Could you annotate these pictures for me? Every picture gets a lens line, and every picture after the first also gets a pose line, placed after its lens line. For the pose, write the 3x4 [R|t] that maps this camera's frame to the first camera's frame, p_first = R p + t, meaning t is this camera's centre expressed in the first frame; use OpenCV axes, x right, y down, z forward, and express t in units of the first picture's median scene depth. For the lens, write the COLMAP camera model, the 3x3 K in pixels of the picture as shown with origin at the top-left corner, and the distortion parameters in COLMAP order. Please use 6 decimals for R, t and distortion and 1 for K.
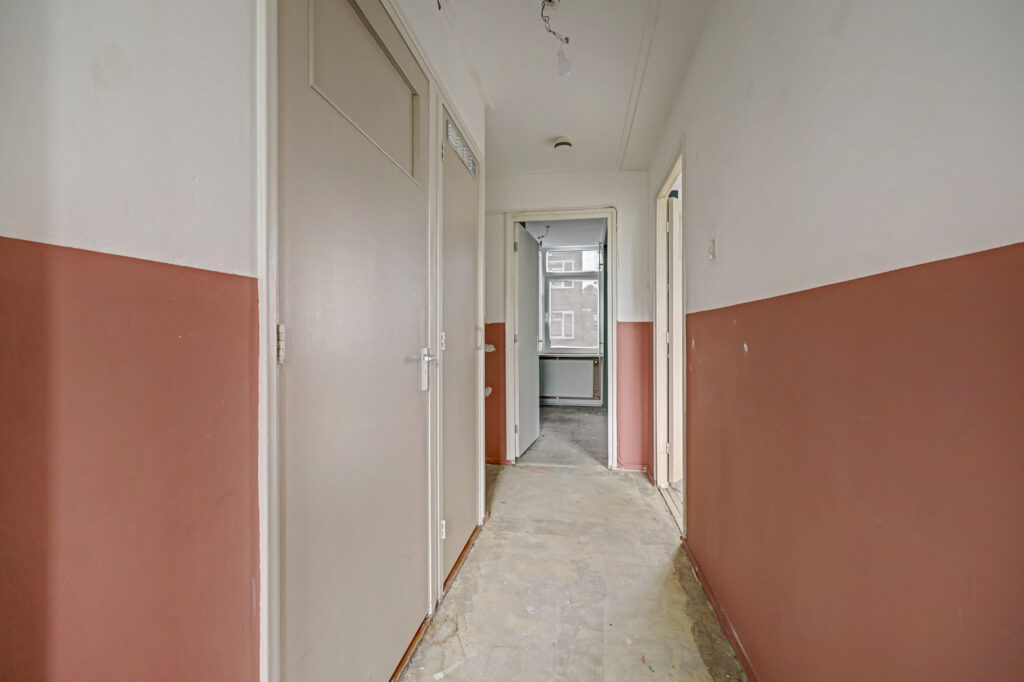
lens RADIAL K [[411.2, 0, 513.5], [0, 411.2, 336.8], [0, 0, 1]] dist [-0.003720, -0.000180]
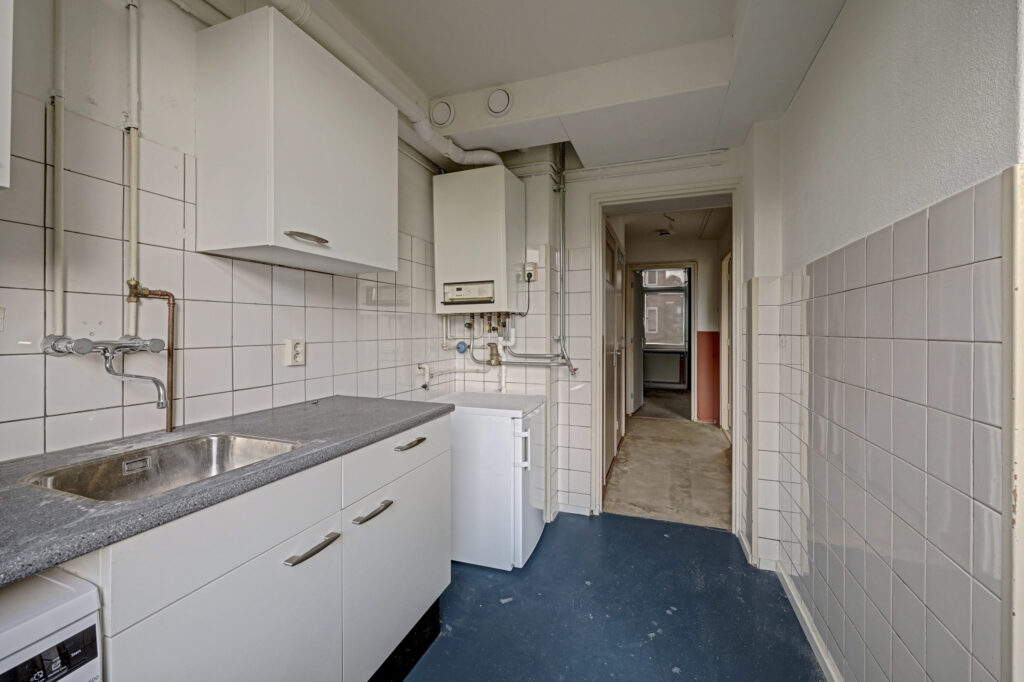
lens RADIAL K [[411.2, 0, 516.6], [0, 411.2, 333.0], [0, 0, 1]] dist [-0.003720, -0.000180]
pose [[0.984212, 0.003049, -0.176967, -0.164394], [-0.001381, 0.999953, 0.009549, -0.042906], [0.176988, -0.009154, 0.984170, -0.724682]]
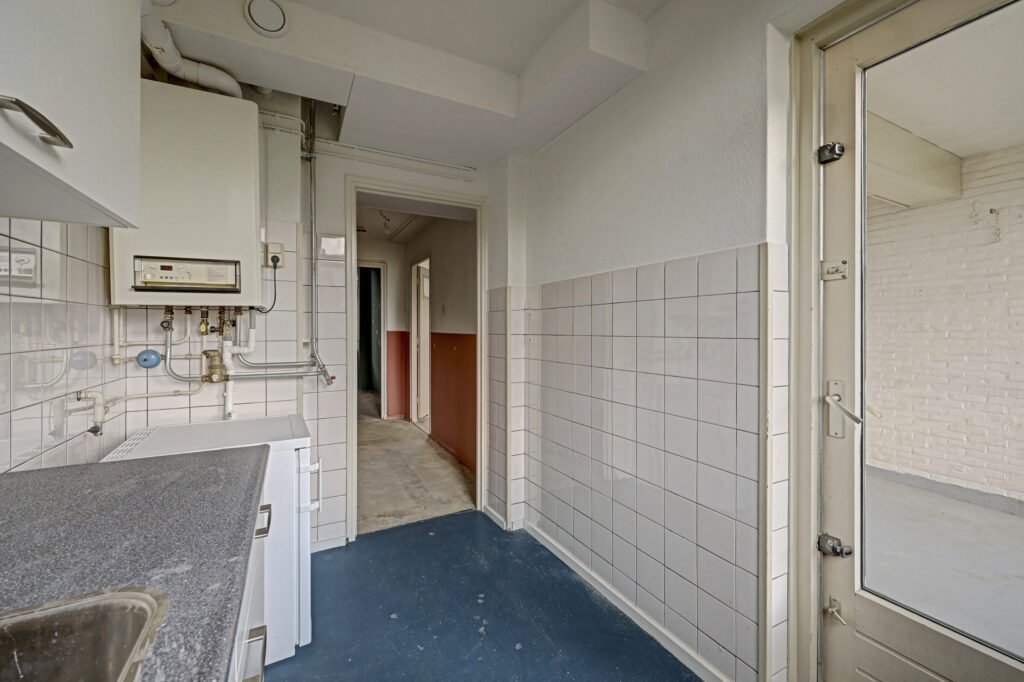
lens RADIAL K [[411.2, 0, 516.4], [0, 411.2, 330.9], [0, 0, 1]] dist [-0.003720, -0.000180]
pose [[0.787326, -0.001628, 0.616534, -0.362349], [-0.002317, 0.999982, 0.005599, -0.045553], [-0.616532, -0.005837, 0.787308, -0.637903]]
